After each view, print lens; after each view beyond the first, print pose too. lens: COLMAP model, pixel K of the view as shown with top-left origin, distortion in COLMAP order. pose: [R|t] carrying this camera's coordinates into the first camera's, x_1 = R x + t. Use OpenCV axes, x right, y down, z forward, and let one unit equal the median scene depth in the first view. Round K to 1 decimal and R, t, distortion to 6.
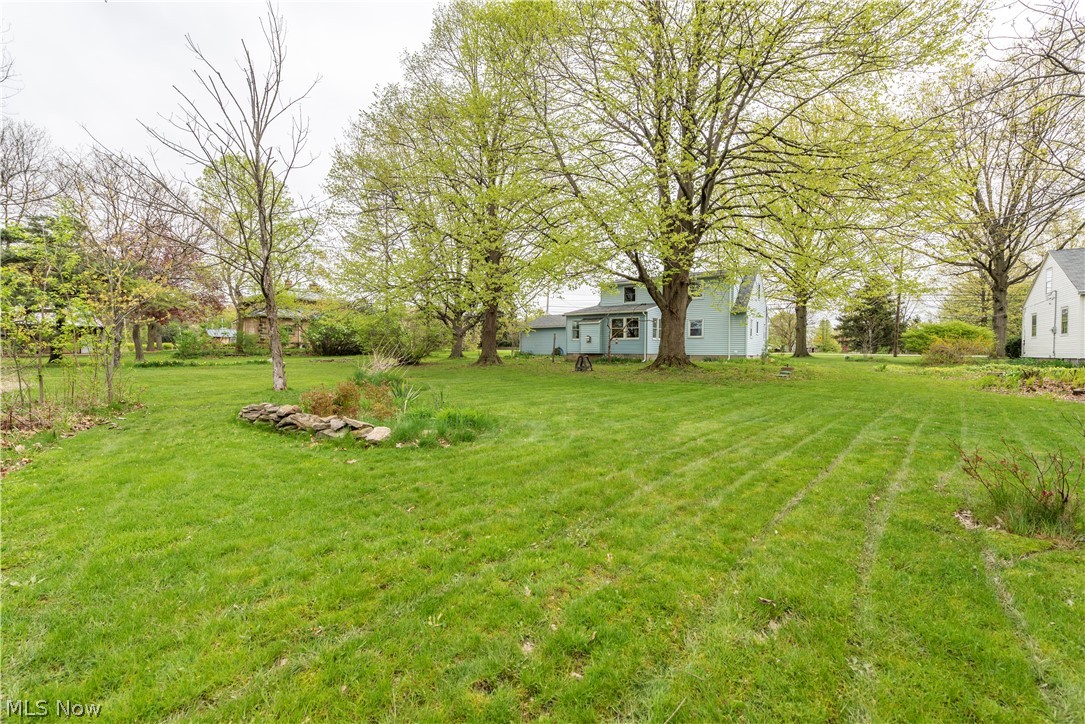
lens RADIAL K [[440.4, 0, 540.5], [0, 440.4, 358.9], [0, 0, 1]] dist [-0.000163, -0.000002]
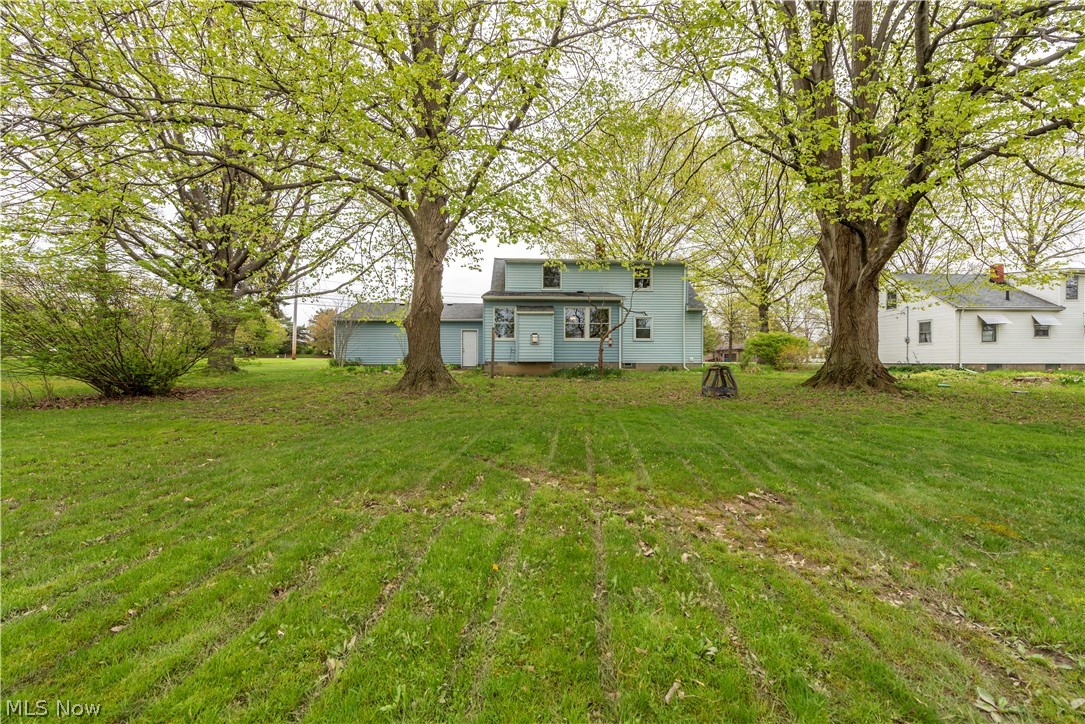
lens RADIAL K [[440.4, 0, 544.2], [0, 440.4, 361.1], [0, 0, 1]] dist [-0.000163, -0.000002]
pose [[0.769454, -0.002490, 0.638698, -0.272628], [0.017804, 0.999687, -0.017552, -0.002483], [-0.638455, 0.024877, 0.769257, 0.514340]]
